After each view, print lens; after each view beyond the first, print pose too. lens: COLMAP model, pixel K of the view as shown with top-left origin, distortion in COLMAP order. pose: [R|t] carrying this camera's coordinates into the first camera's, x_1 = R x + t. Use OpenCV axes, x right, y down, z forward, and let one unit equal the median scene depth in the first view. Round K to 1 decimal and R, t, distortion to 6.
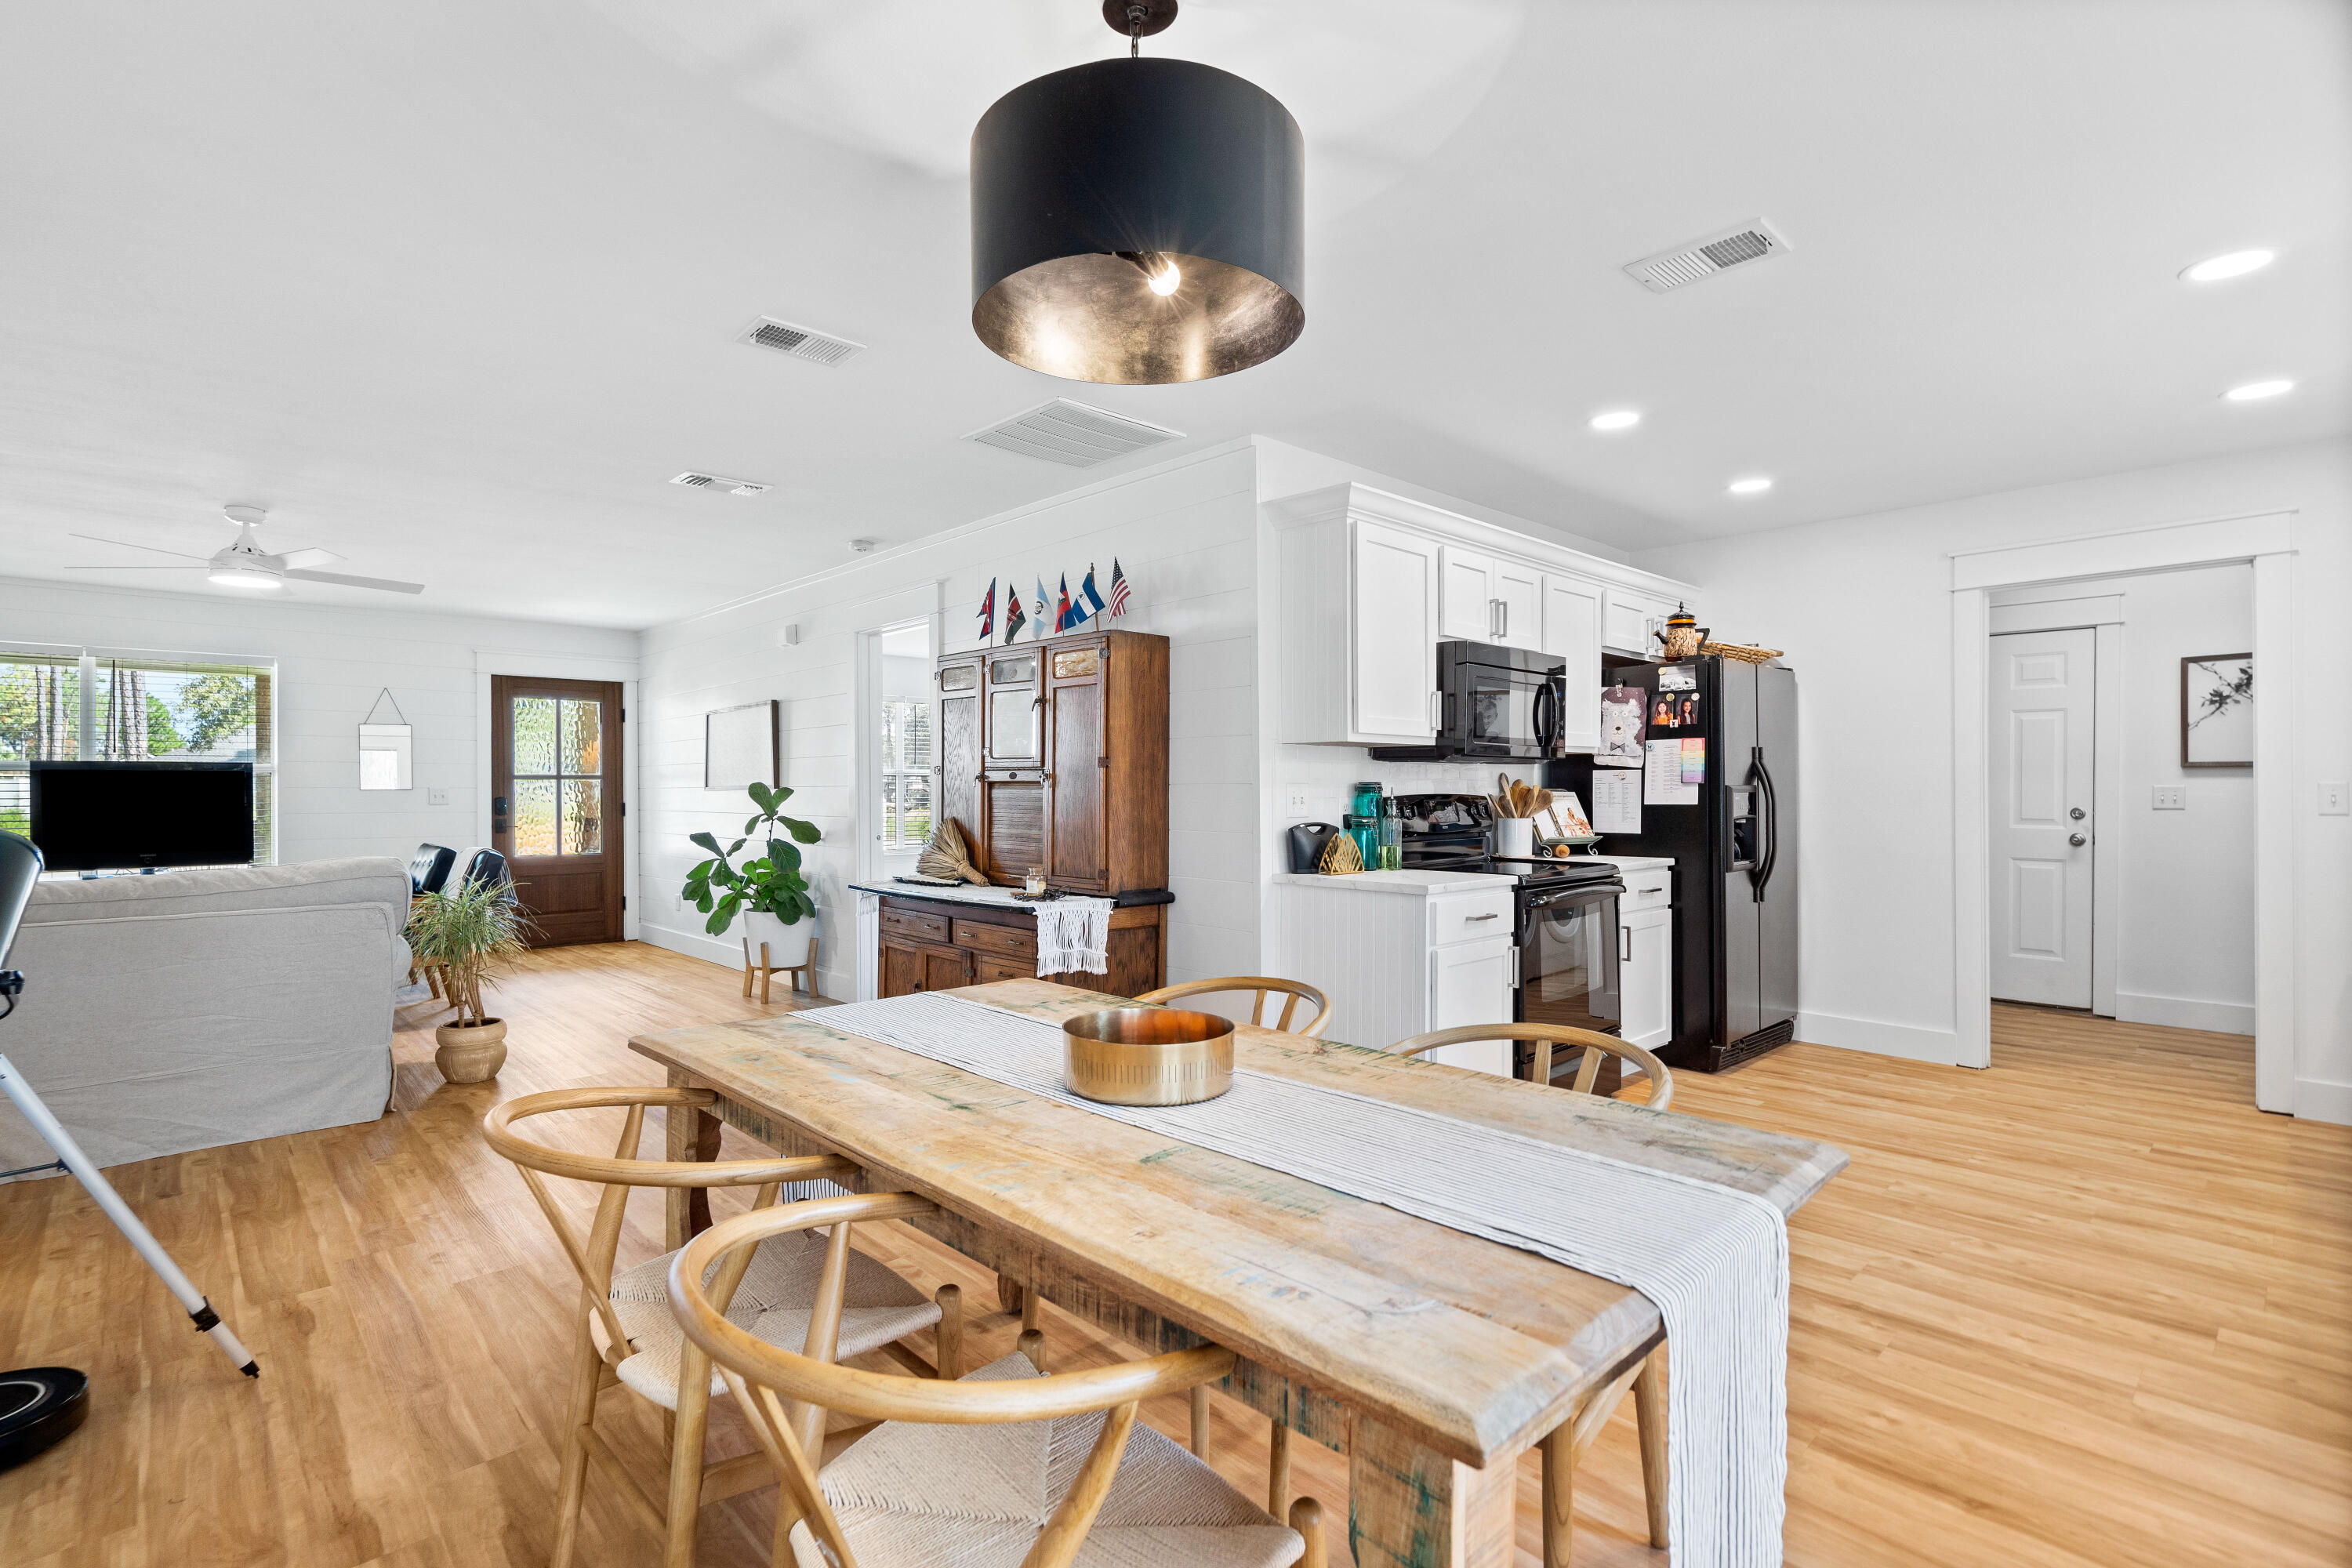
lens RADIAL K [[1065.6, 0, 1176.0], [0, 1065.6, 784.0], [0, 0, 1]] dist [-0.001491, 0.000064]
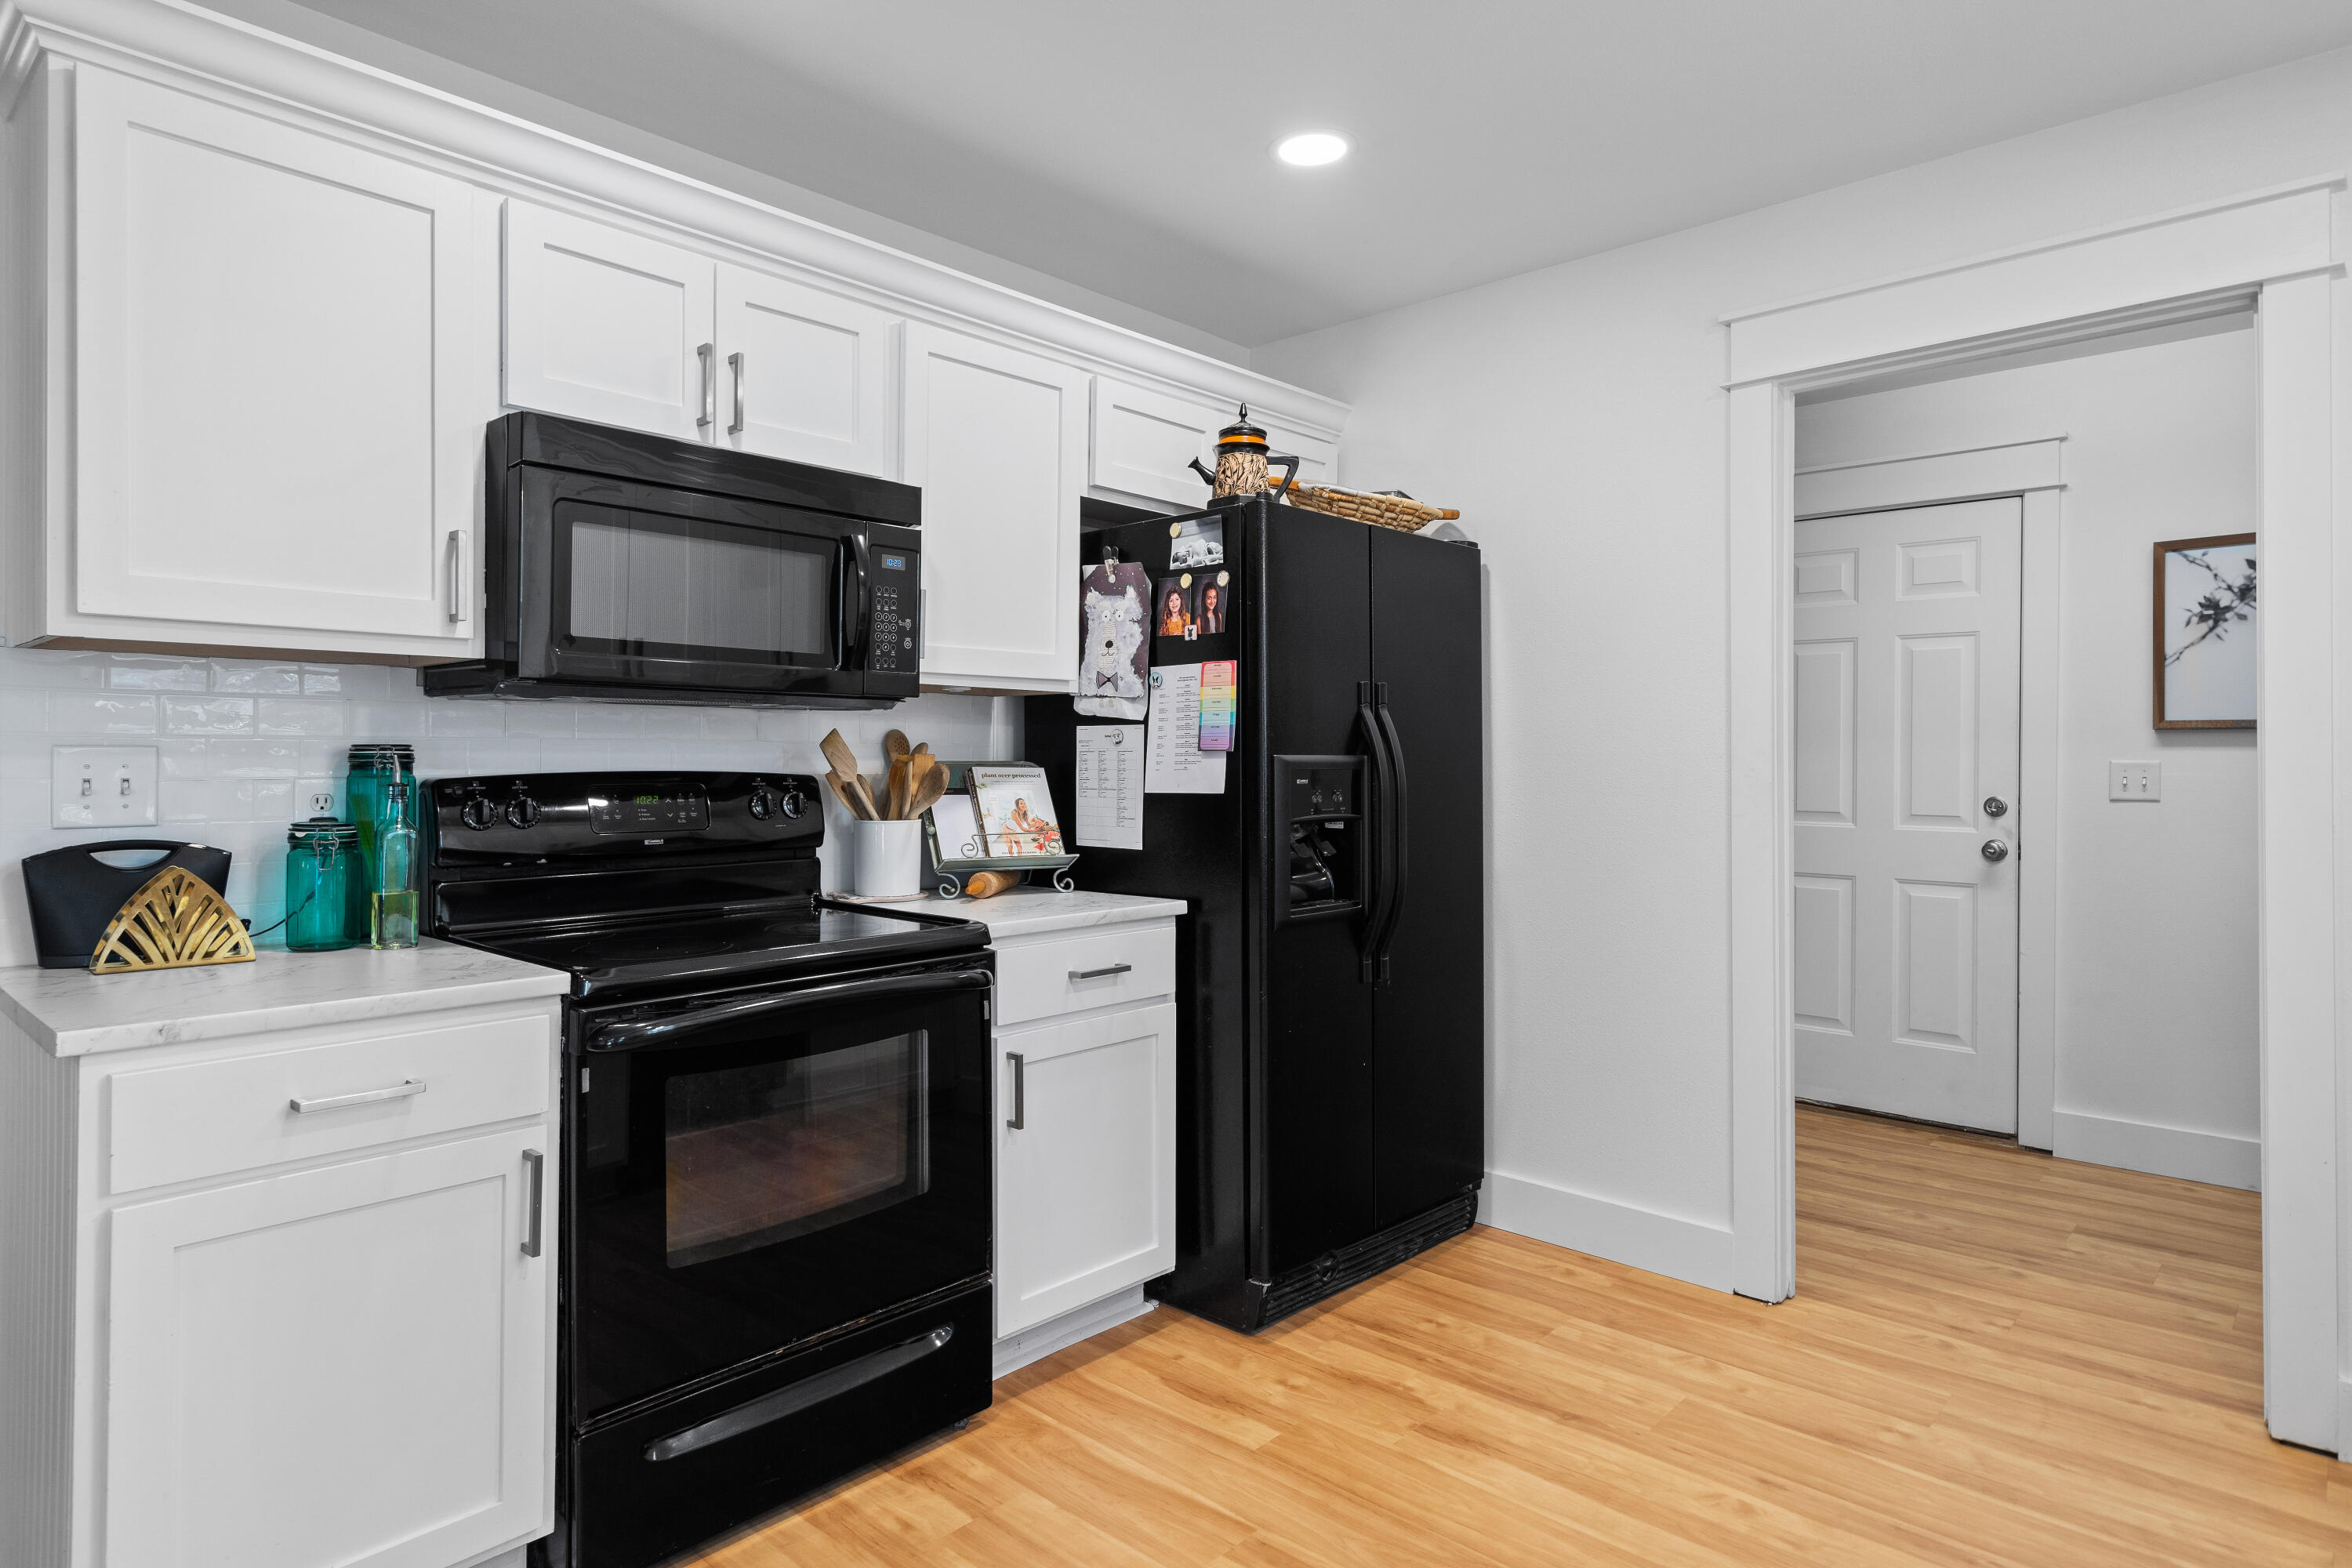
lens RADIAL K [[1278.1, 0, 1171.9], [0, 1278.1, 754.3], [0, 0, 1]] dist [-0.000720, -0.000103]
pose [[0.997125, 0.003963, 0.075669, 0.397187], [-0.003754, 0.999989, -0.002912, 0.002451], [-0.075680, 0.002619, 0.997129, 0.382561]]
